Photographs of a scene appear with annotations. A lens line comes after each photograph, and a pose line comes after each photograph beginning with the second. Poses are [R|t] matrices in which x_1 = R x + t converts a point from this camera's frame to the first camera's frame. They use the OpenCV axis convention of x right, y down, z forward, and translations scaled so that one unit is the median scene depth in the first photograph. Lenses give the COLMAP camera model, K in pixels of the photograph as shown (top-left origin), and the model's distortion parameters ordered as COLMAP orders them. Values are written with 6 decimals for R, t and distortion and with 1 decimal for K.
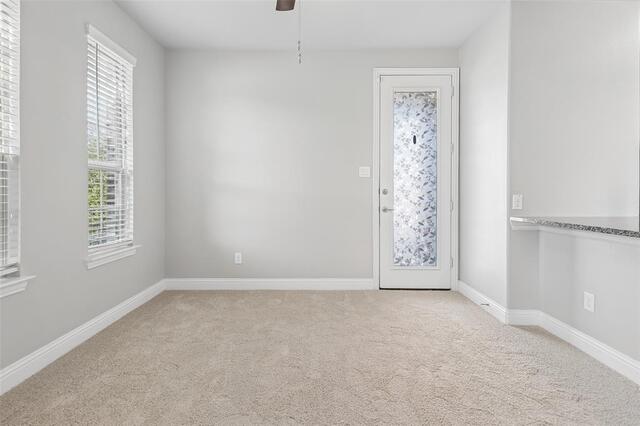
lens RADIAL K [[294.5, 0, 318.4], [0, 294.5, 200.4], [0, 0, 1]] dist [-0.008045, -0.001149]
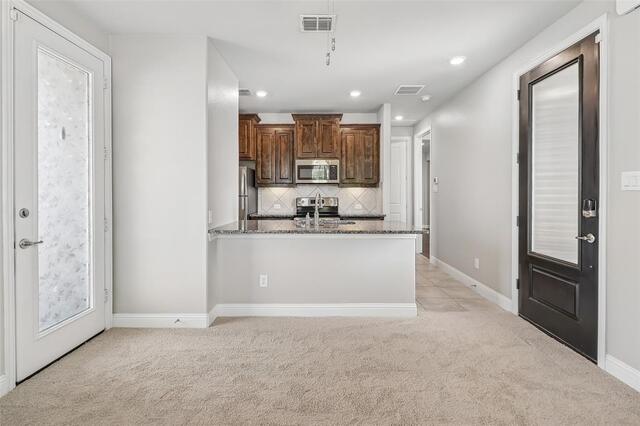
lens RADIAL K [[294.5, 0, 318.4], [0, 294.5, 200.4], [0, 0, 1]] dist [-0.008045, -0.001149]
pose [[0.024570, -0.023403, 0.999424, -0.419179], [0.022761, 0.999480, 0.022845, -0.068102], [-0.999439, 0.022187, 0.025090, 0.512091]]
